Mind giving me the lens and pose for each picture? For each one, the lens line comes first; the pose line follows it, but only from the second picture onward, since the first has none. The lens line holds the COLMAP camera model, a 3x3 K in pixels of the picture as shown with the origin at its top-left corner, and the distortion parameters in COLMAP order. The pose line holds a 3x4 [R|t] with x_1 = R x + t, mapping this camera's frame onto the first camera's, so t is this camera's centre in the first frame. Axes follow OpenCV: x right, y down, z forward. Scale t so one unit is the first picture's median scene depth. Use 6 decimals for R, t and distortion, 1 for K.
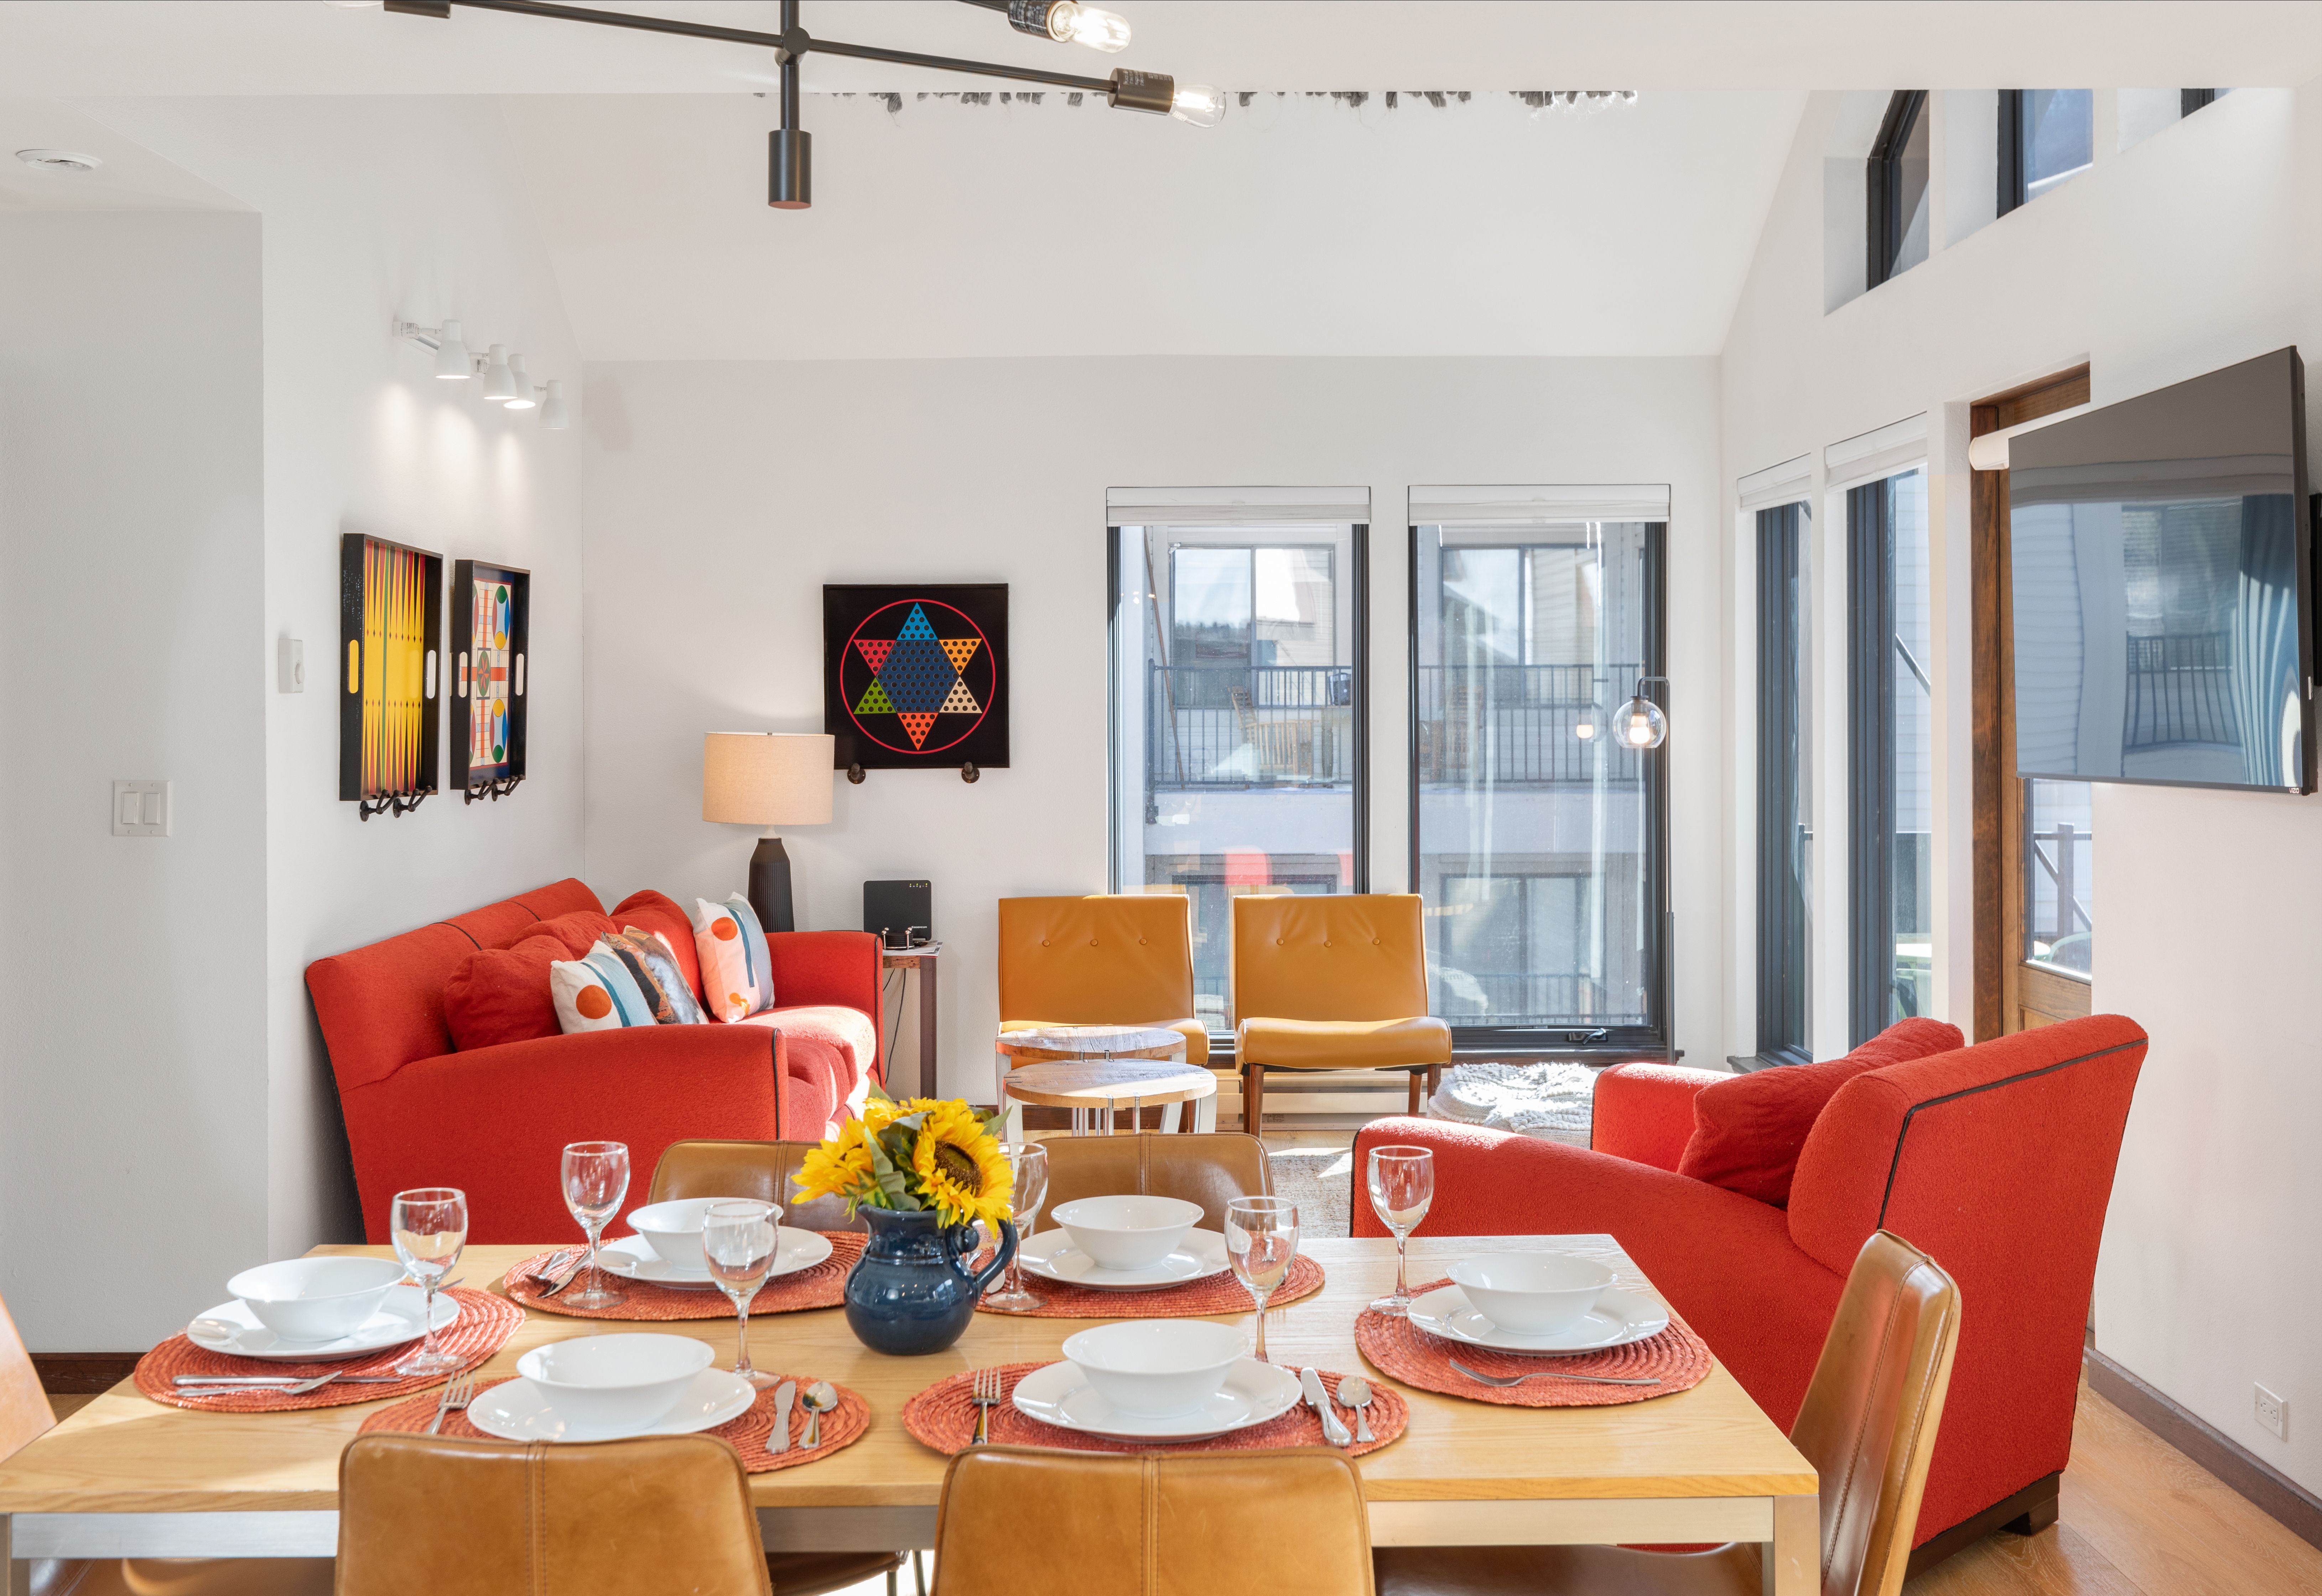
lens RADIAL K [[2364.0, 0, 1135.9], [0, 2364.0, 699.5], [0, 0, 1]] dist [-0.003760, -0.001982]
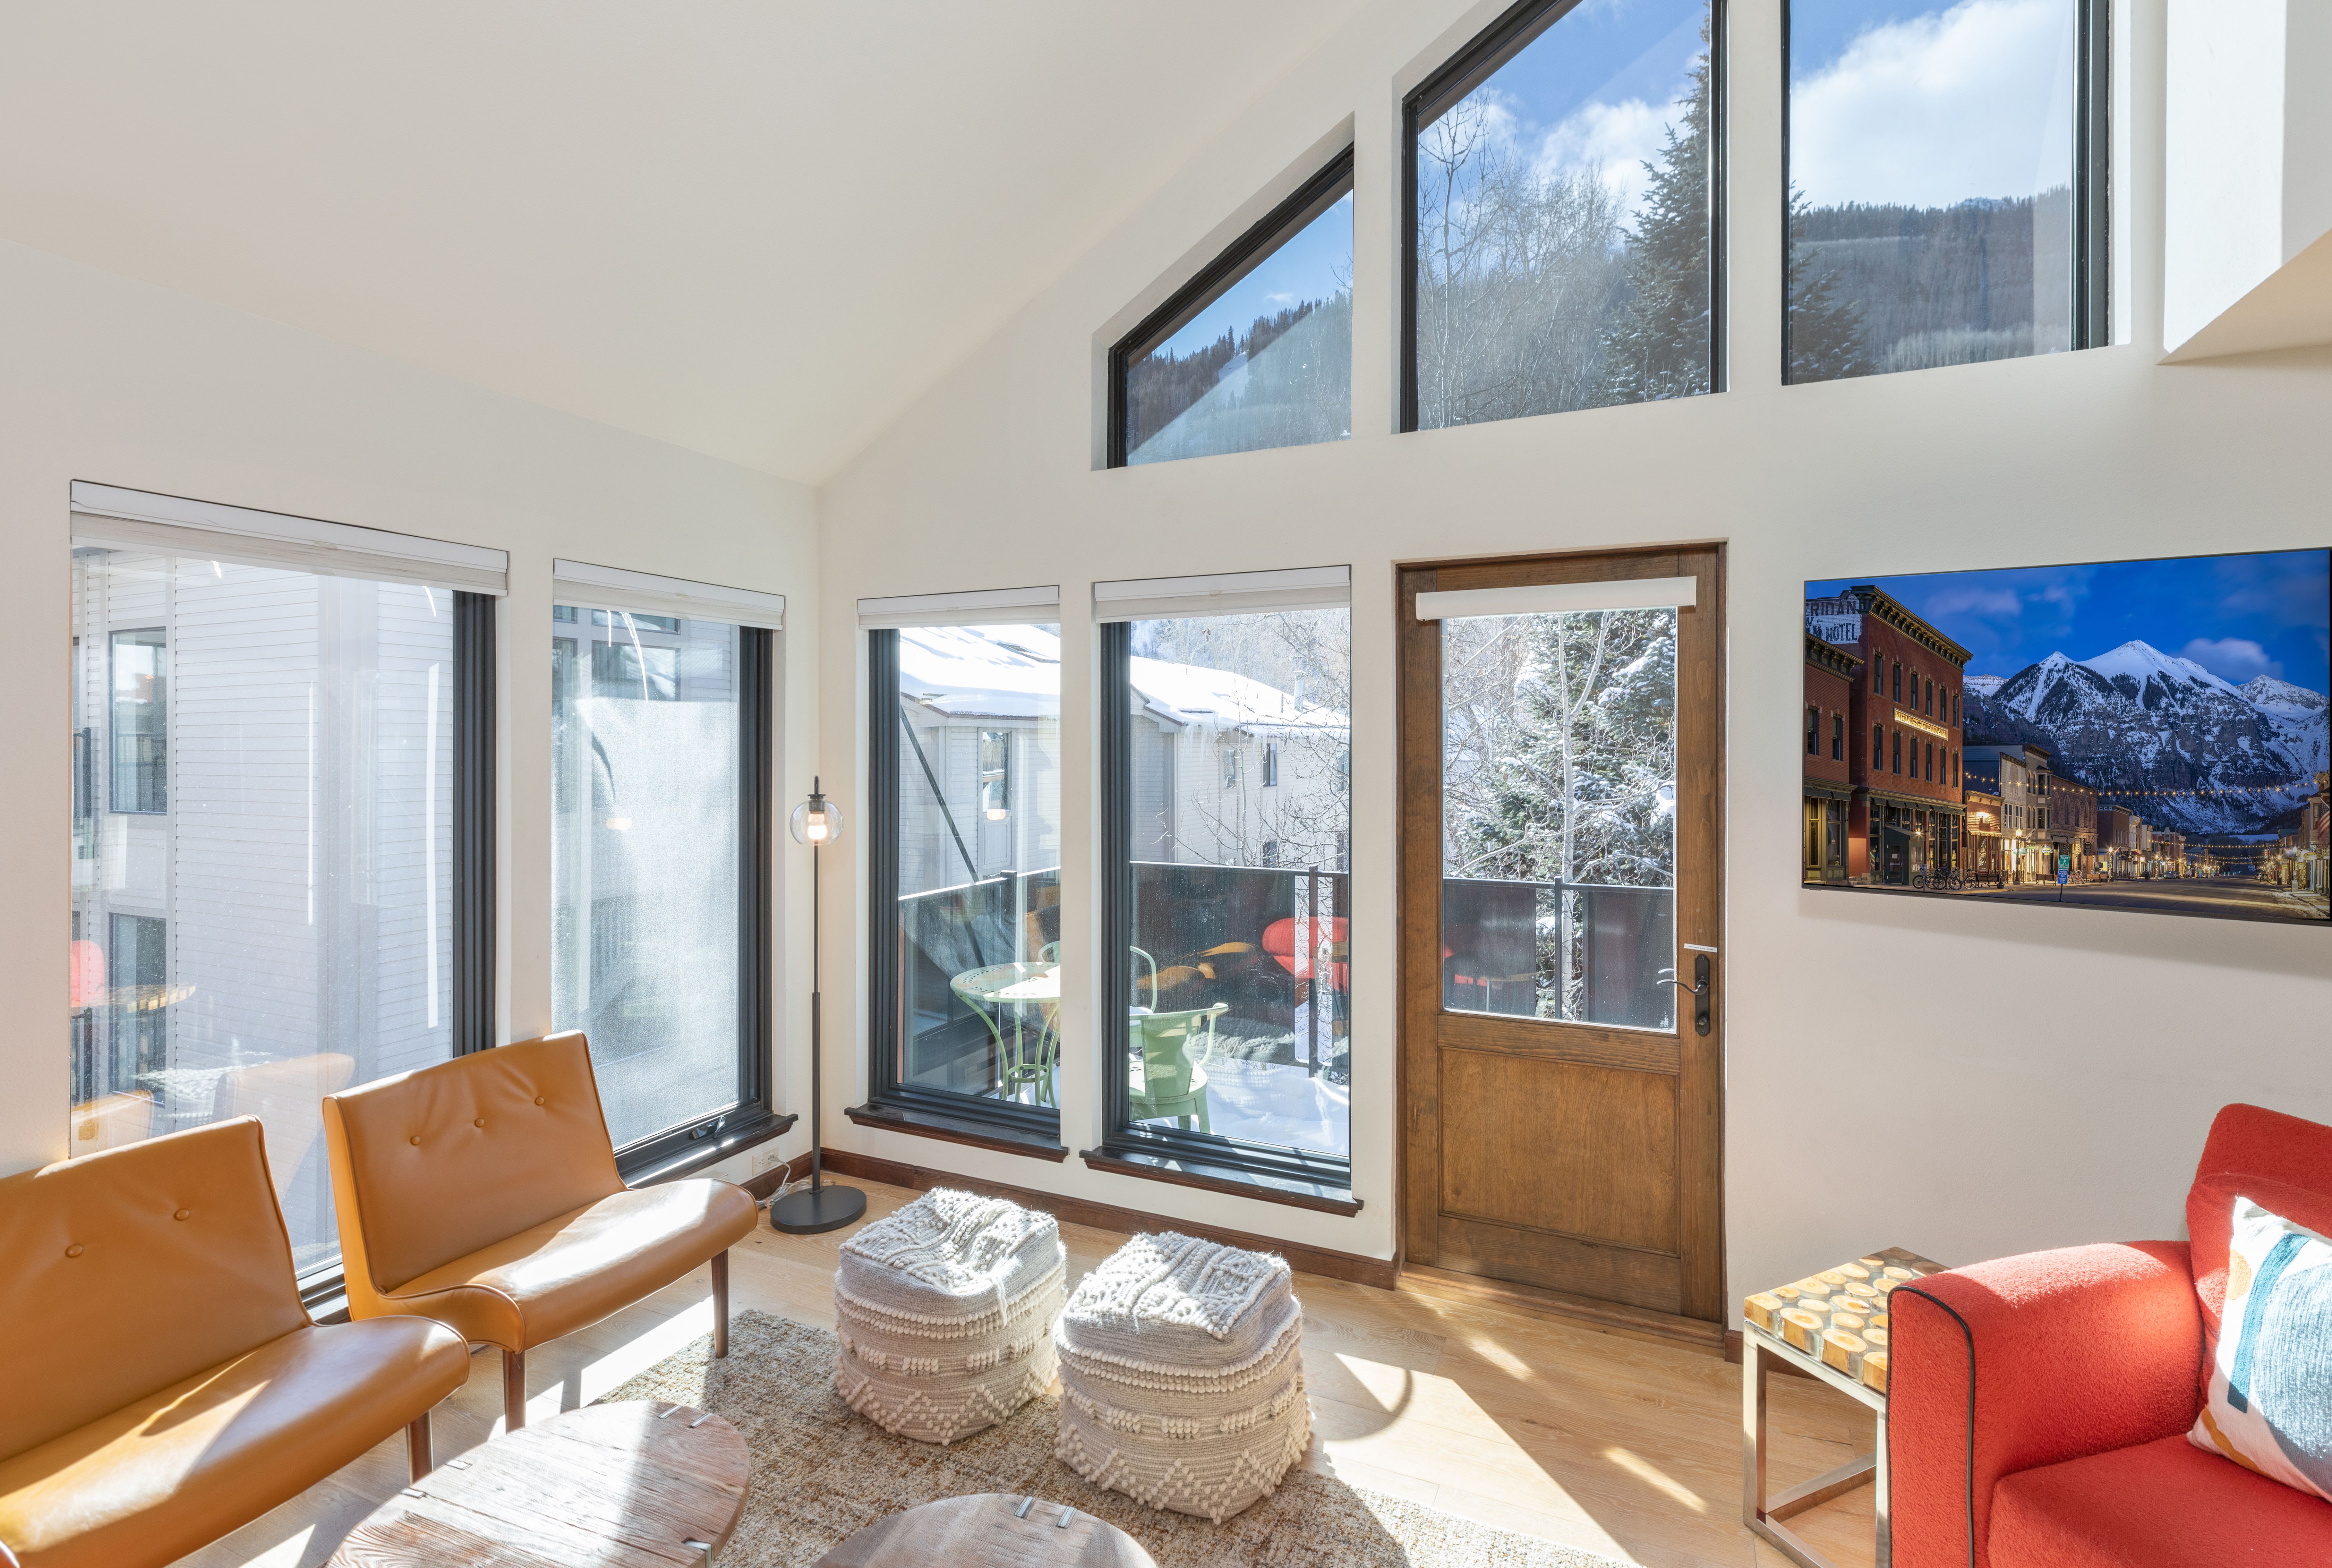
lens RADIAL K [[1057.8, 0, 1173.4], [0, 1057.8, 746.2], [0, 0, 1]] dist [0.008535, 0.000072]
pose [[0.417664, 0.002024, 0.908599, -0.143138], [-0.000960, 0.999998, -0.001786, -0.021562], [-0.908601, -0.000127, 0.417665, 0.642429]]
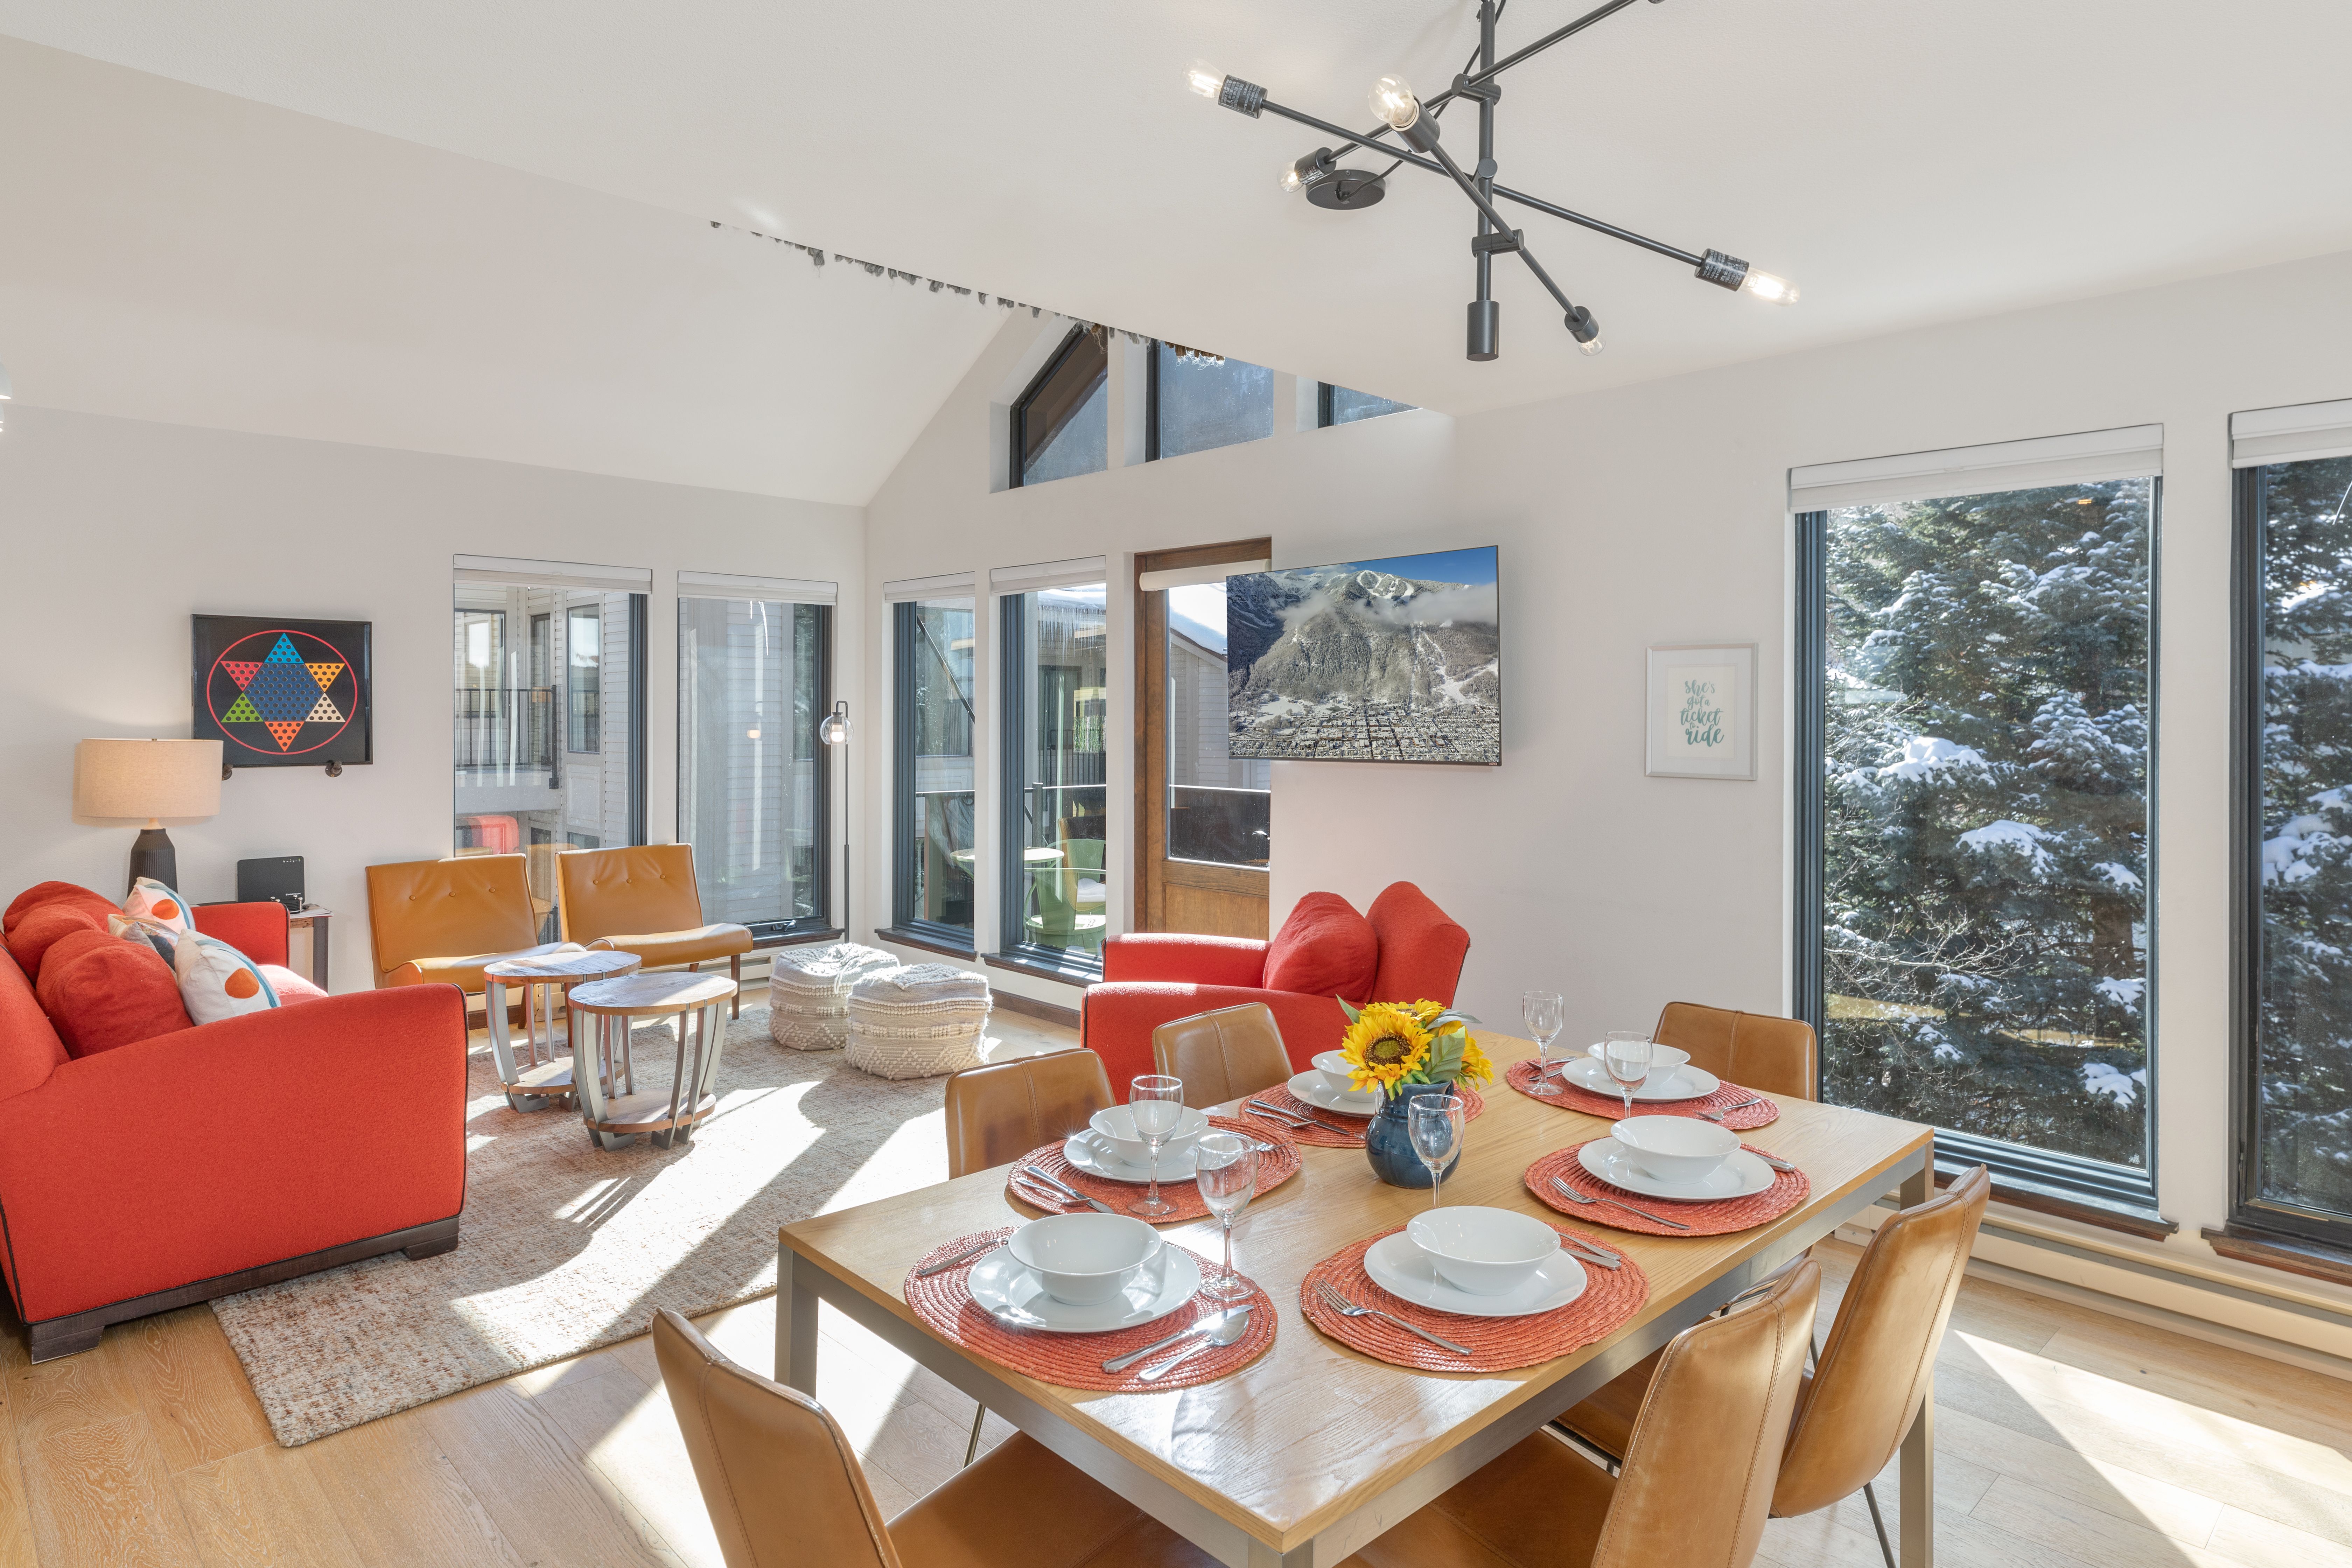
lens RADIAL K [[1339.9, 0, 1185.6], [0, 1339.9, 719.9], [0, 0, 1]] dist [0.017300, -0.000979]
pose [[0.727831, 0.002665, 0.685751, -0.237214], [-0.006051, 0.999978, 0.002536, 0.000010], [-0.685729, -0.005995, 0.727832, 0.162235]]
